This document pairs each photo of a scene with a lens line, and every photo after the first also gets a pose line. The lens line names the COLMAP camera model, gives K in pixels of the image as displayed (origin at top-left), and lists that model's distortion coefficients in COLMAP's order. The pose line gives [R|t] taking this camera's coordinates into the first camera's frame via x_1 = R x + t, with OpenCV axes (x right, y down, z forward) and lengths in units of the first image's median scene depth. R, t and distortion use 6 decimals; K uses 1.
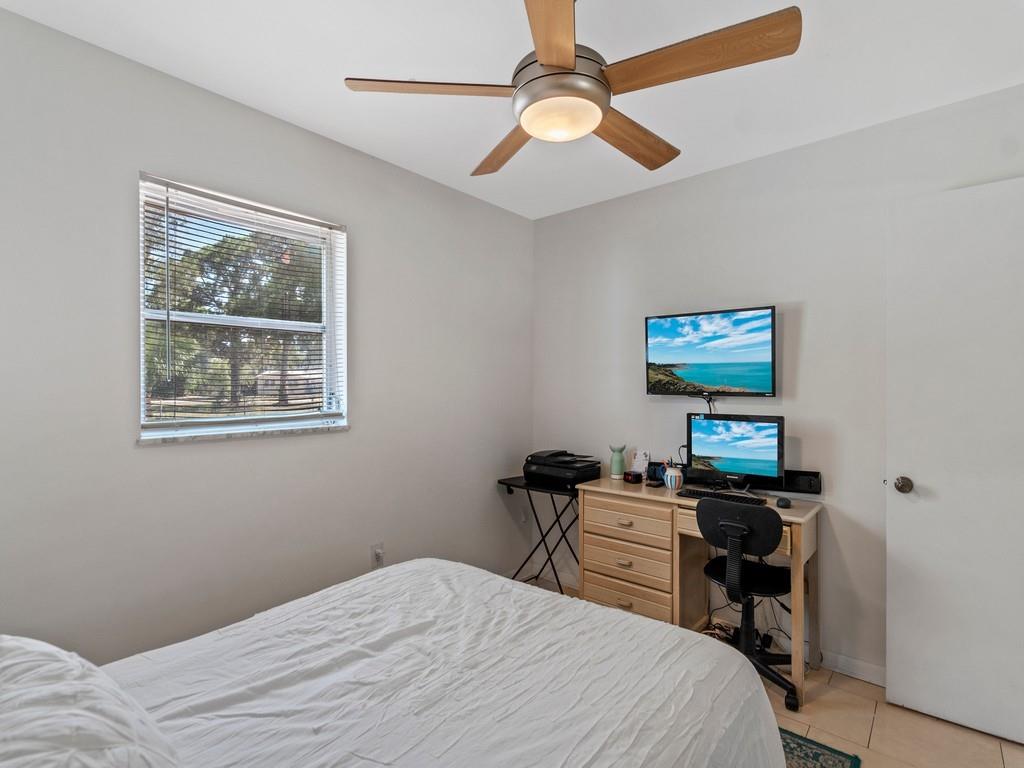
lens RADIAL K [[494.9, 0, 508.6], [0, 494.9, 384.6], [0, 0, 1]] dist [0.001297, 0.000760]
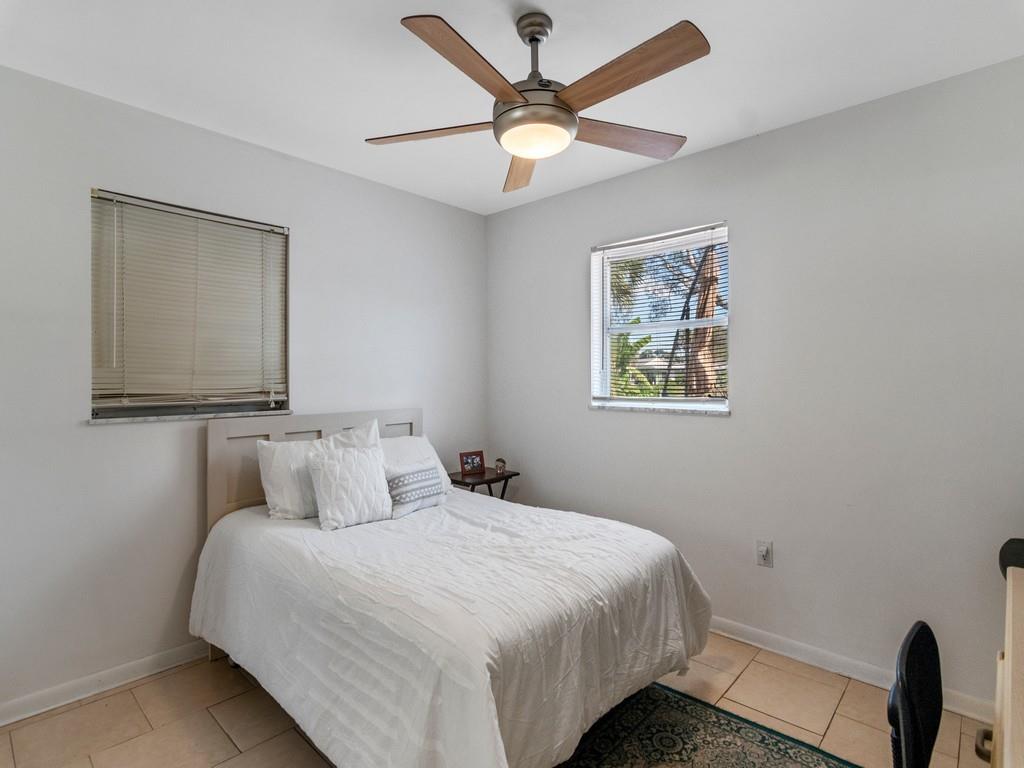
lens RADIAL K [[499.8, 0, 512.0], [0, 499.8, 384.0], [0, 0, 1]] dist [-0.000058, 0.000161]
pose [[-0.004413, 0.017547, -0.999836, 1.309454], [0.005197, 0.999833, 0.017524, 0.006321], [0.999977, -0.005118, -0.004503, 0.985369]]
